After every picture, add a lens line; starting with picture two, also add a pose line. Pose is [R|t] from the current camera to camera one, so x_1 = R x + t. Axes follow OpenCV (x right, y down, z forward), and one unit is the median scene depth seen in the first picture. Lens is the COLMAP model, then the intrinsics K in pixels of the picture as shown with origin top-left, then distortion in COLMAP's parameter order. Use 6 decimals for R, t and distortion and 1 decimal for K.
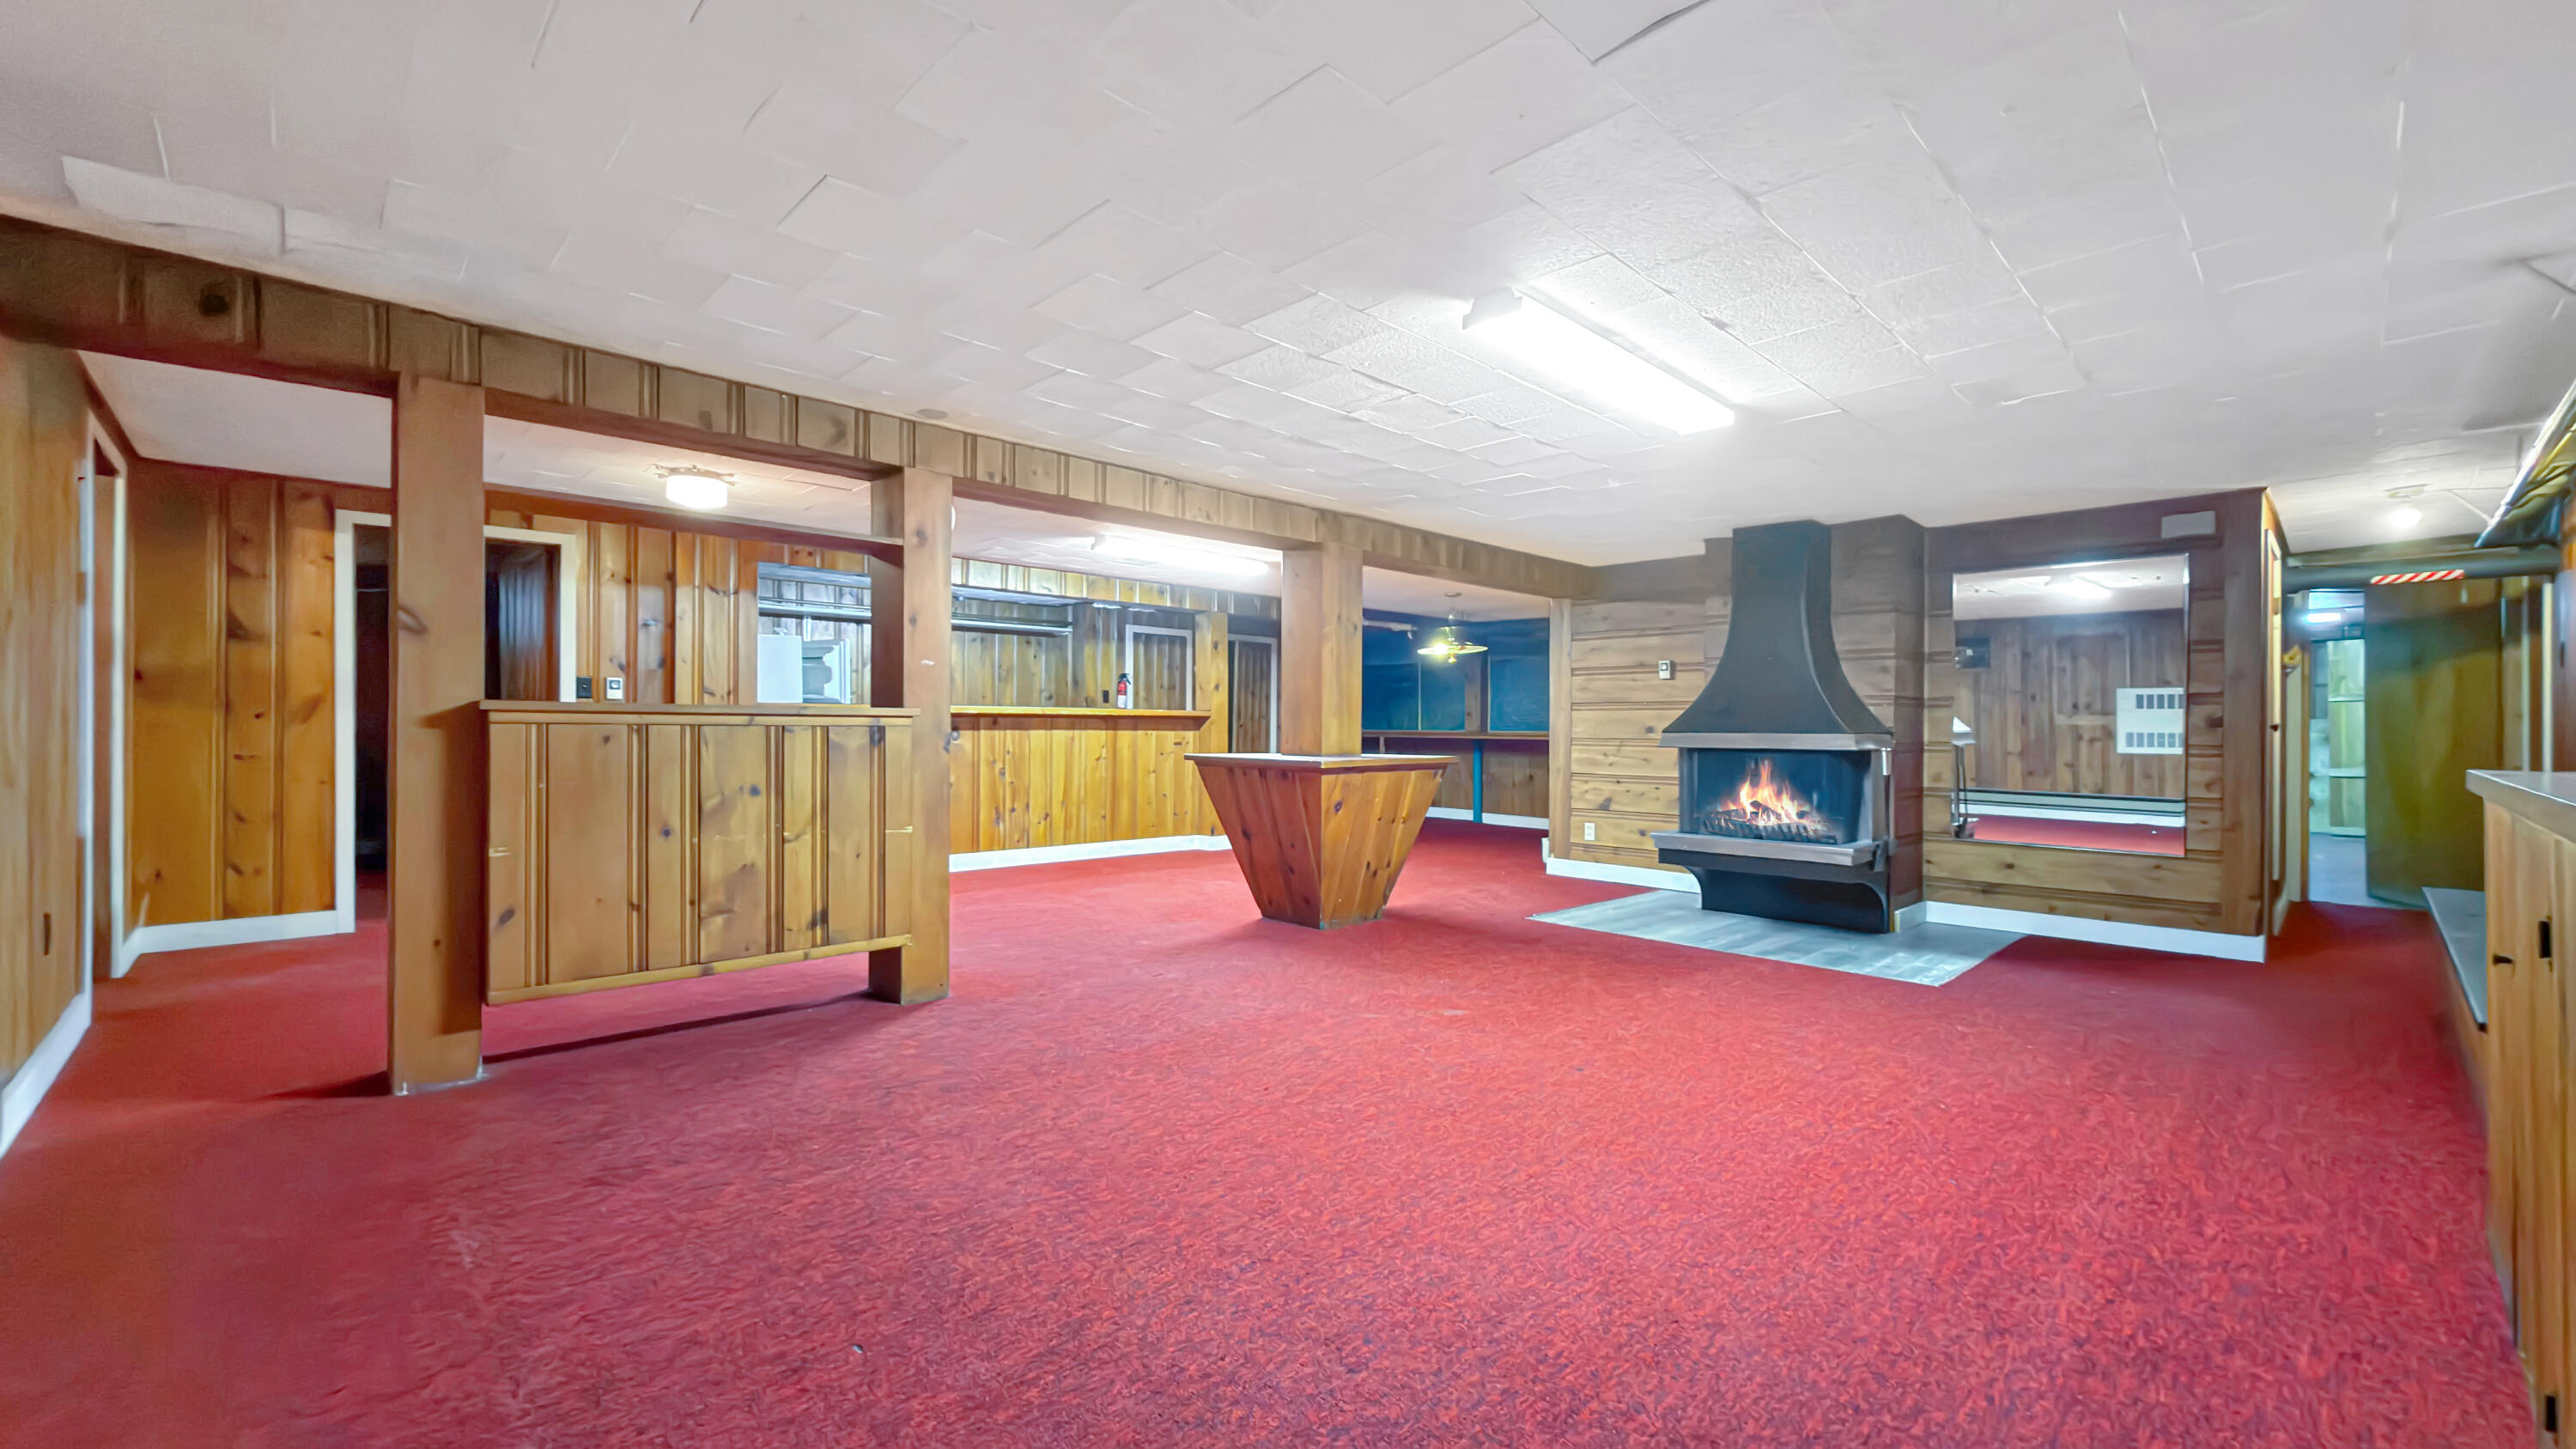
lens RADIAL K [[1033.2, 0, 1288.0], [0, 1033.2, 724.5], [0, 0, 1]] dist [-0.000214, 0.000180]
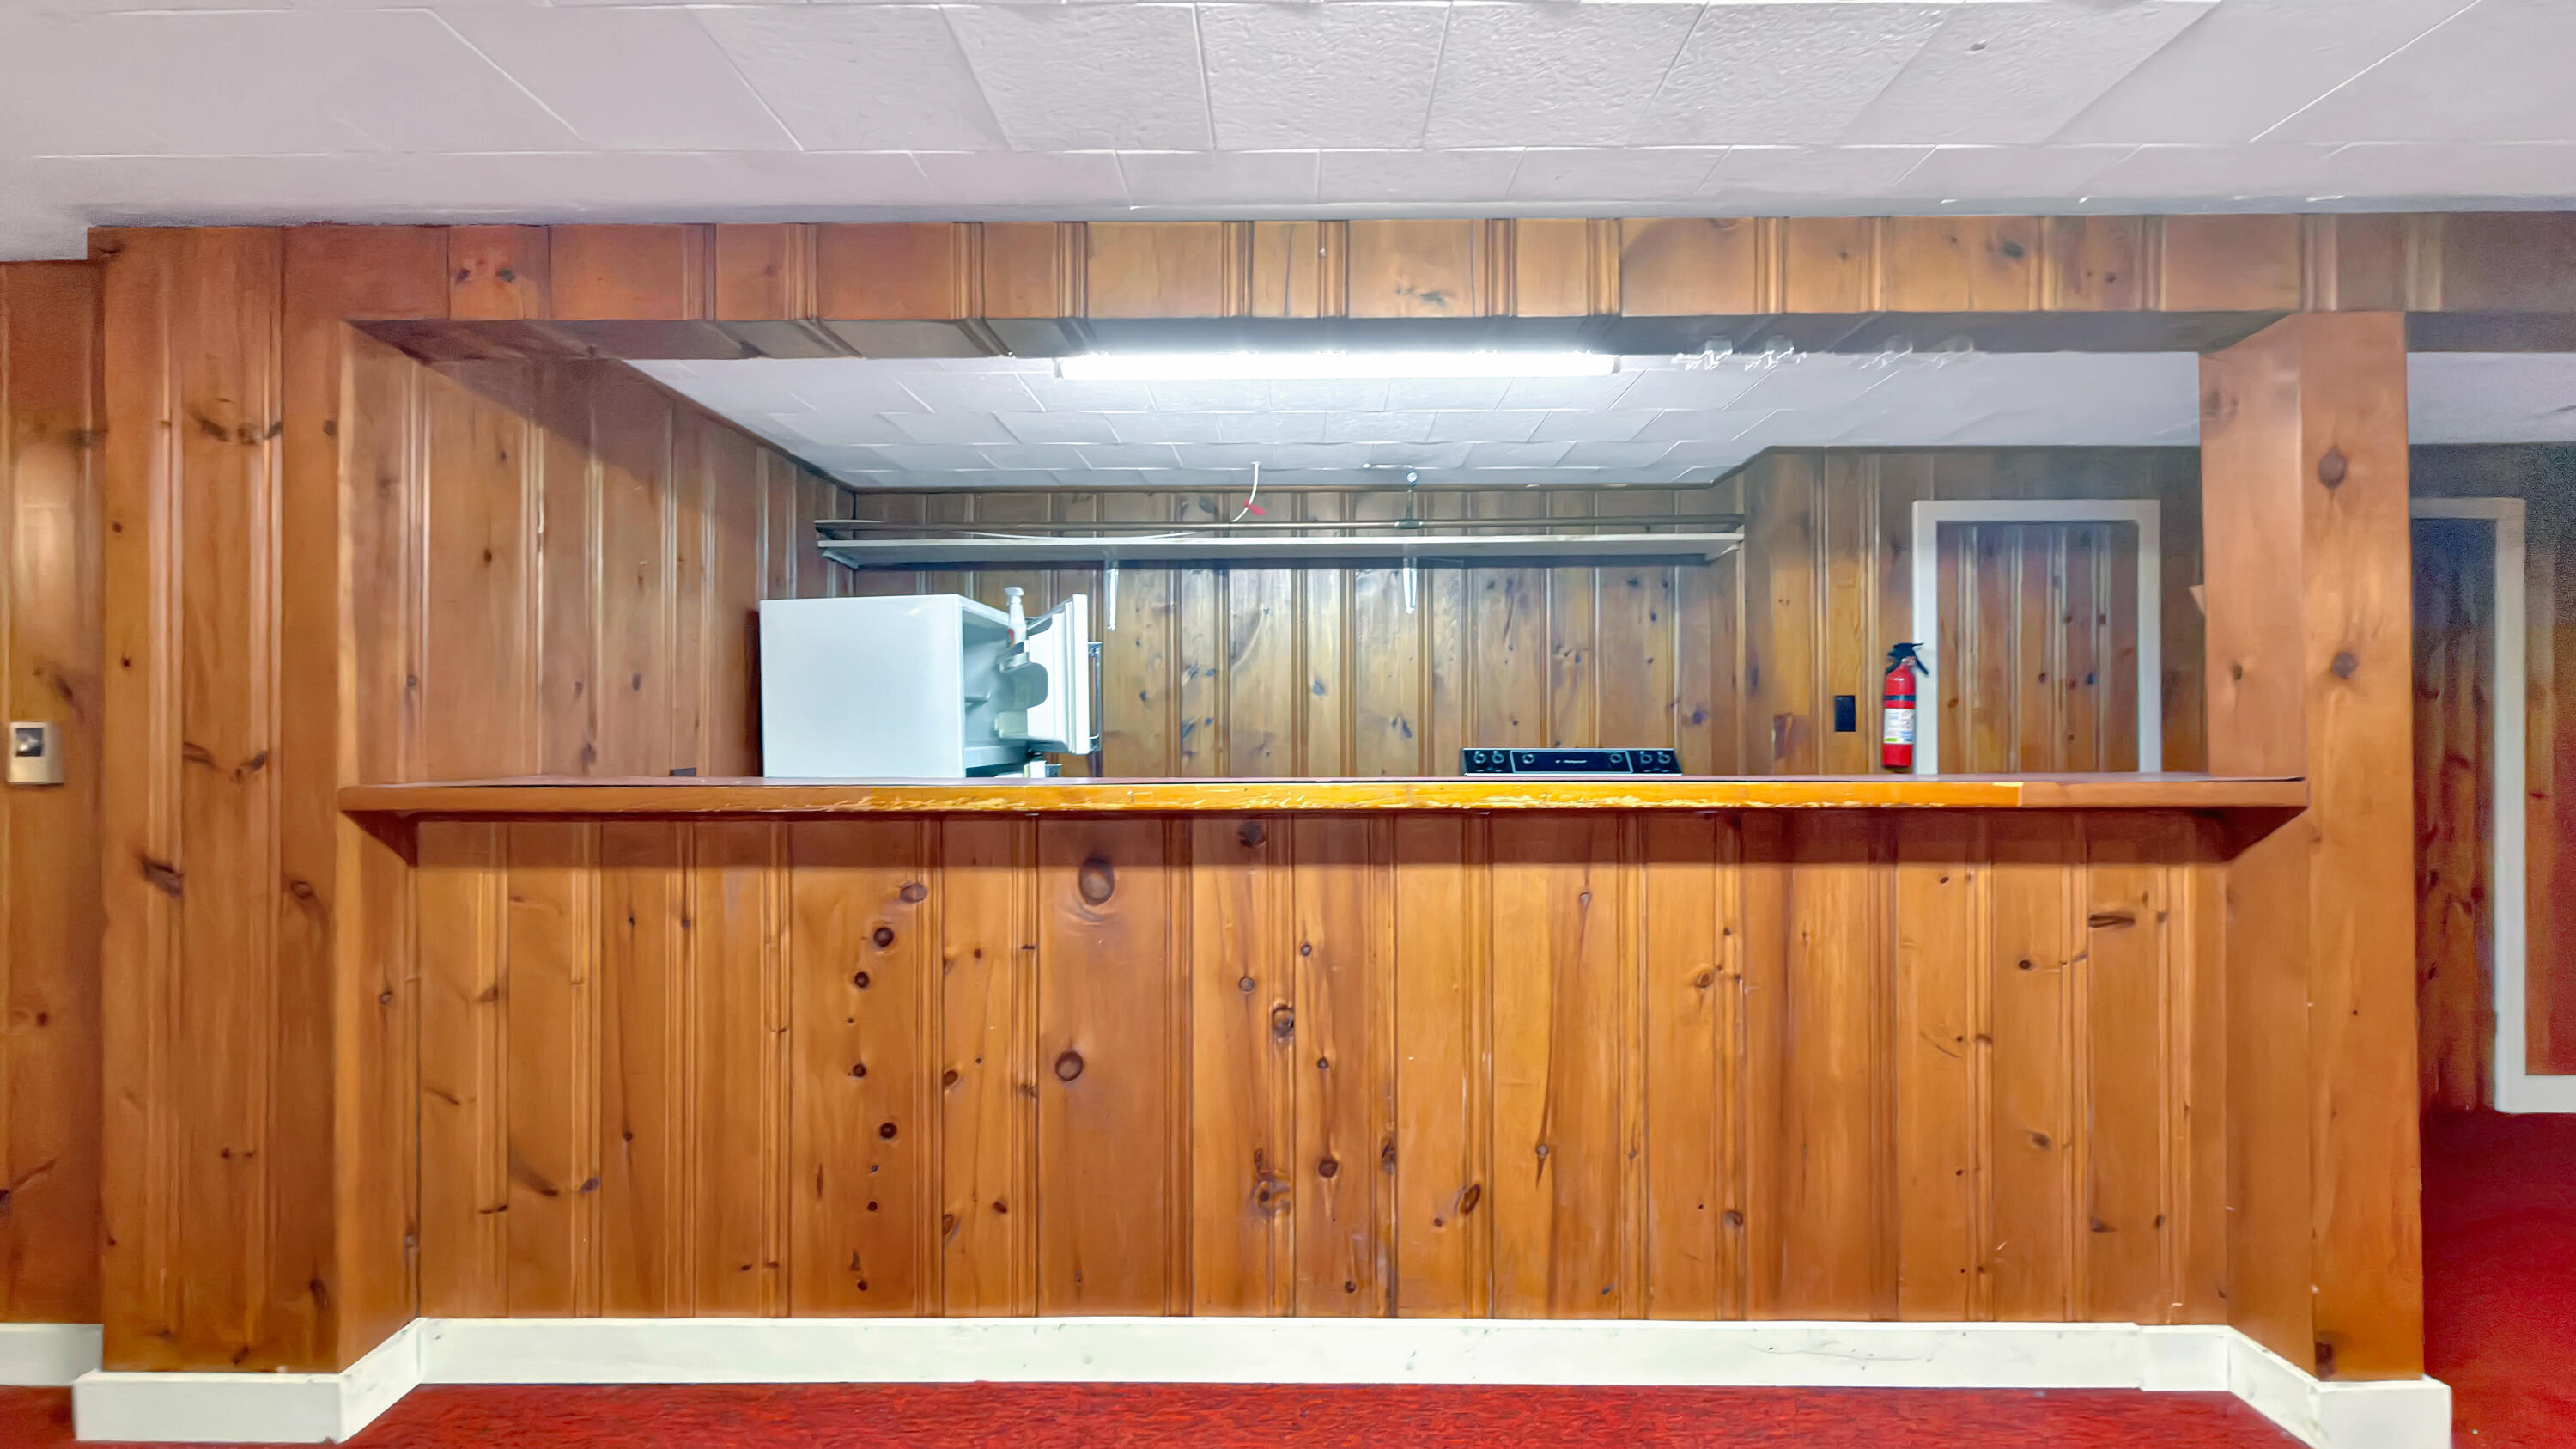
lens RADIAL K [[1033.2, 0, 1288.0], [0, 1033.2, 724.5], [0, 0, 1]] dist [-0.000214, 0.000180]
pose [[0.715013, -0.008764, -0.699056, -0.075153], [0.008282, 0.999957, -0.004065, -0.026173], [0.699062, -0.002883, 0.715055, 0.696765]]
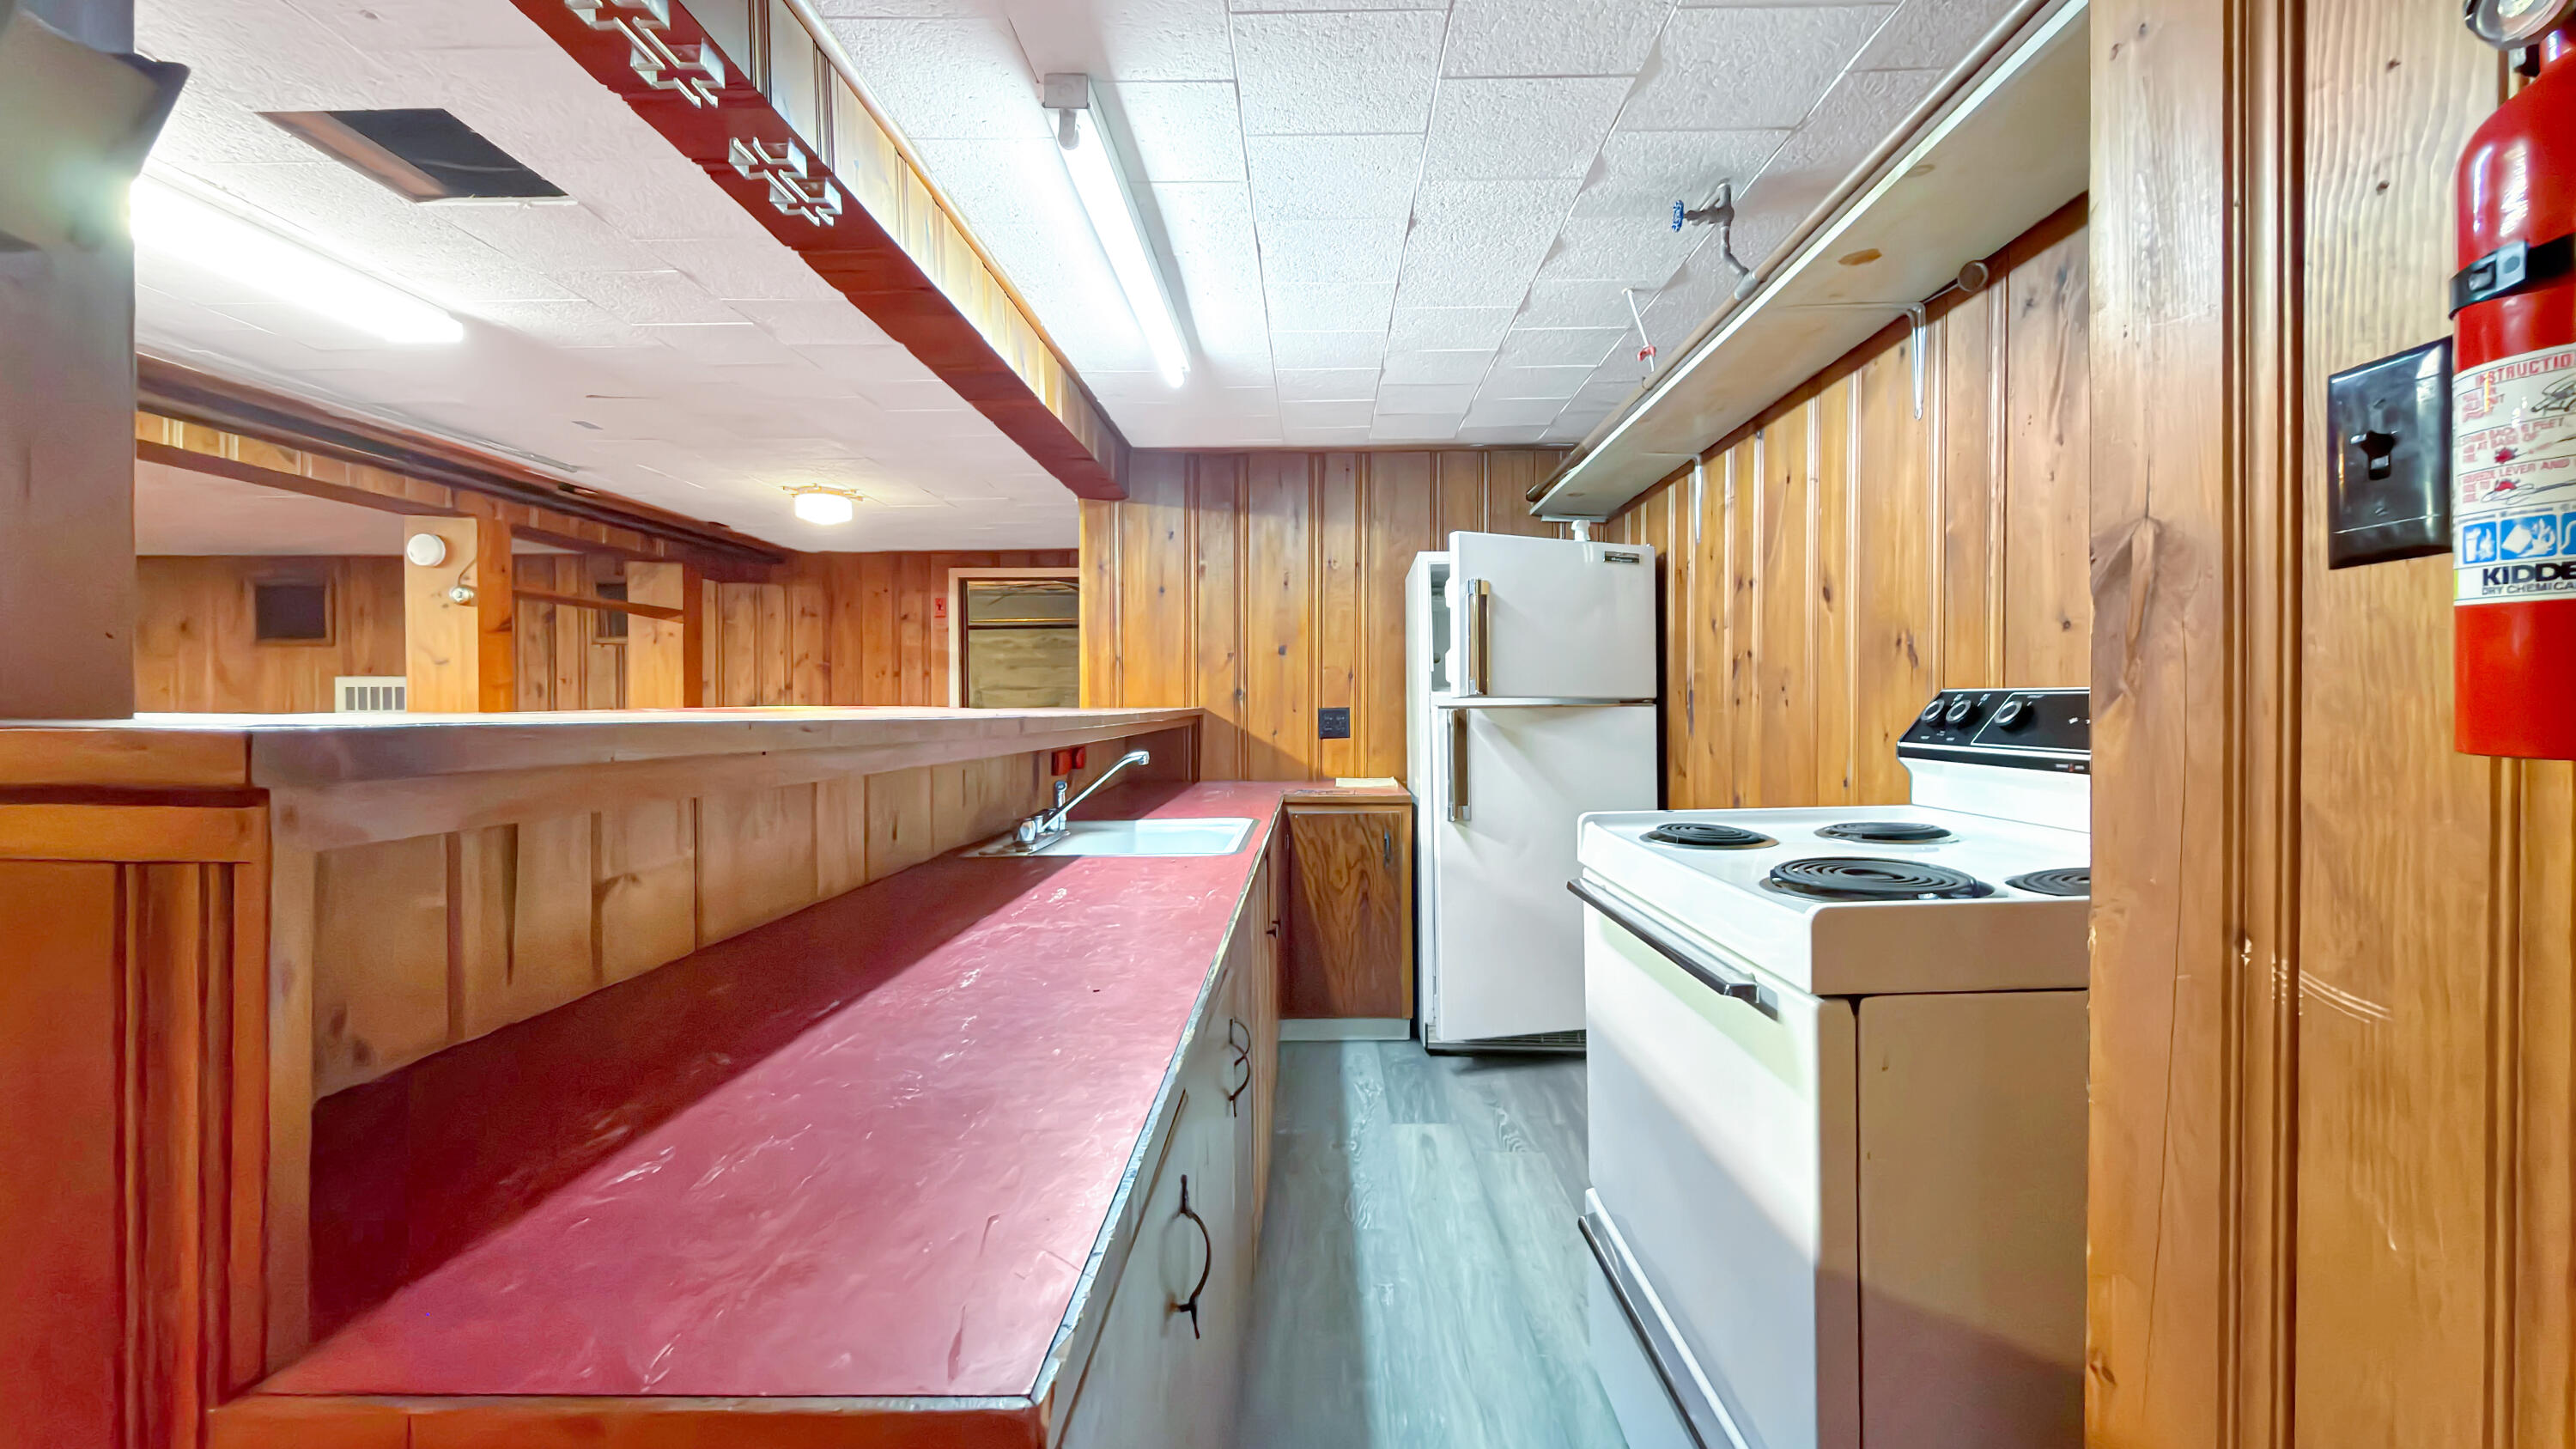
lens RADIAL K [[1033.2, 0, 1288.0], [0, 1033.2, 724.5], [0, 0, 1]] dist [-0.000214, 0.000180]
pose [[-0.709430, 0.011168, -0.704688, -0.095741], [0.004789, 0.999928, 0.011026, -0.012769], [0.704760, 0.004448, -0.709432, 1.130326]]
